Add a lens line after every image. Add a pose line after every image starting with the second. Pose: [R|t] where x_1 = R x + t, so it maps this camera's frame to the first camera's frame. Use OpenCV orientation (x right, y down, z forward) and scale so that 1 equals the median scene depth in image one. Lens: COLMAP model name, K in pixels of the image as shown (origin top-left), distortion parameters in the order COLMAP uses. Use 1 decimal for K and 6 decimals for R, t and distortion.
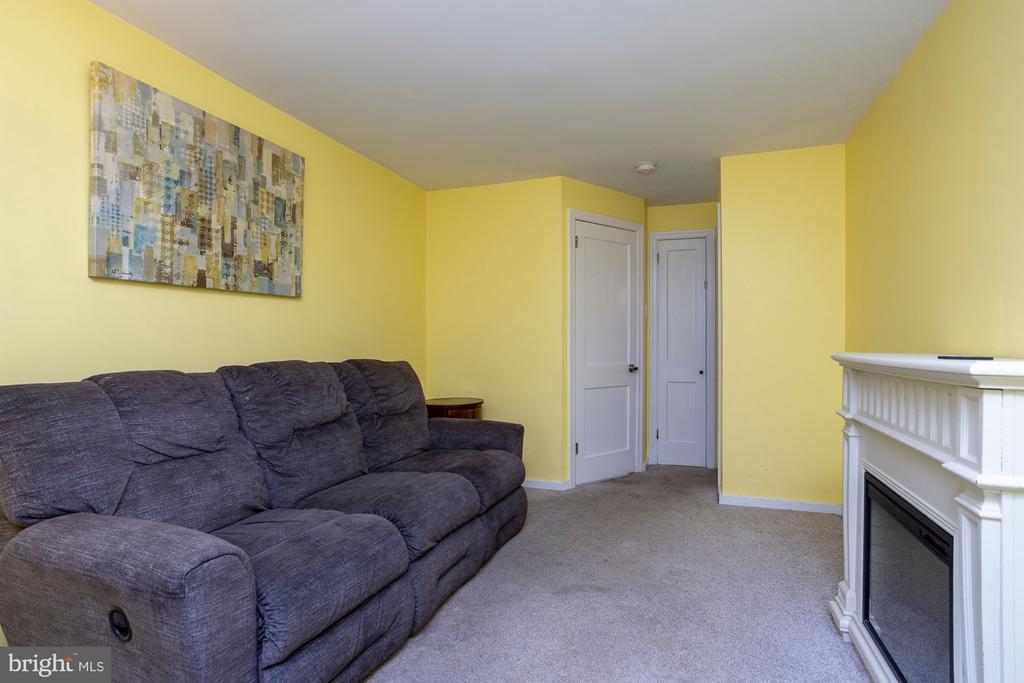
lens RADIAL K [[501.6, 0, 512.0], [0, 501.6, 341.5], [0, 0, 1]] dist [-0.060479, 0.000105]
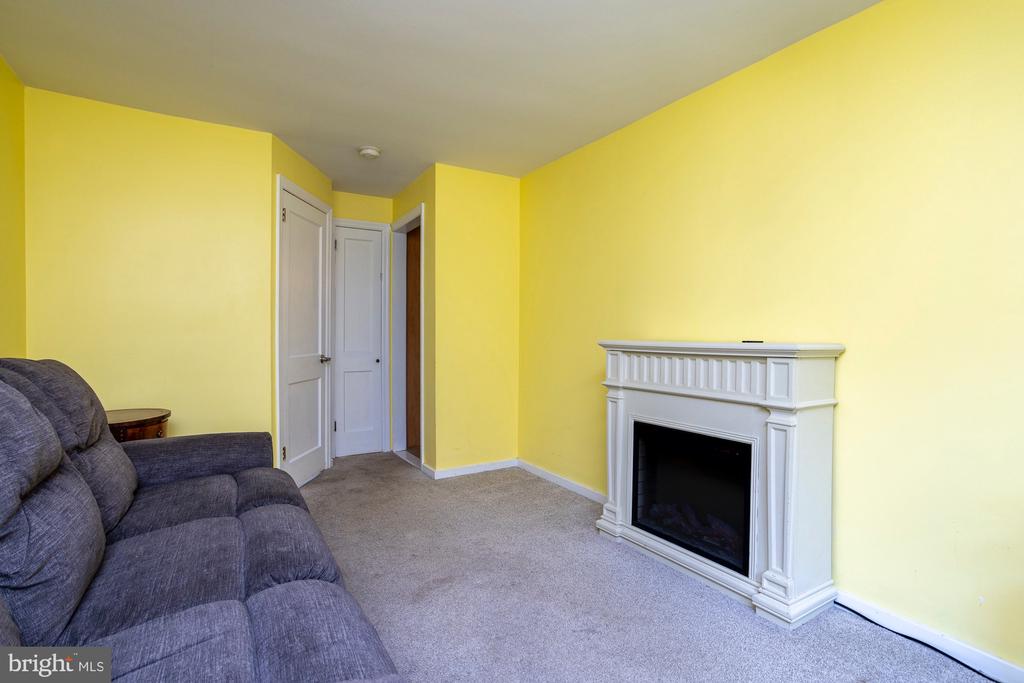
lens RADIAL K [[492.3, 0, 512.0], [0, 492.3, 341.5], [0, 0, 1]] dist [-0.047094, 0.000431]
pose [[0.621394, -0.009445, 0.783441, -0.309827], [-0.007219, 0.999816, 0.017779, 0.001421], [-0.783465, -0.016704, 0.621211, 0.181661]]
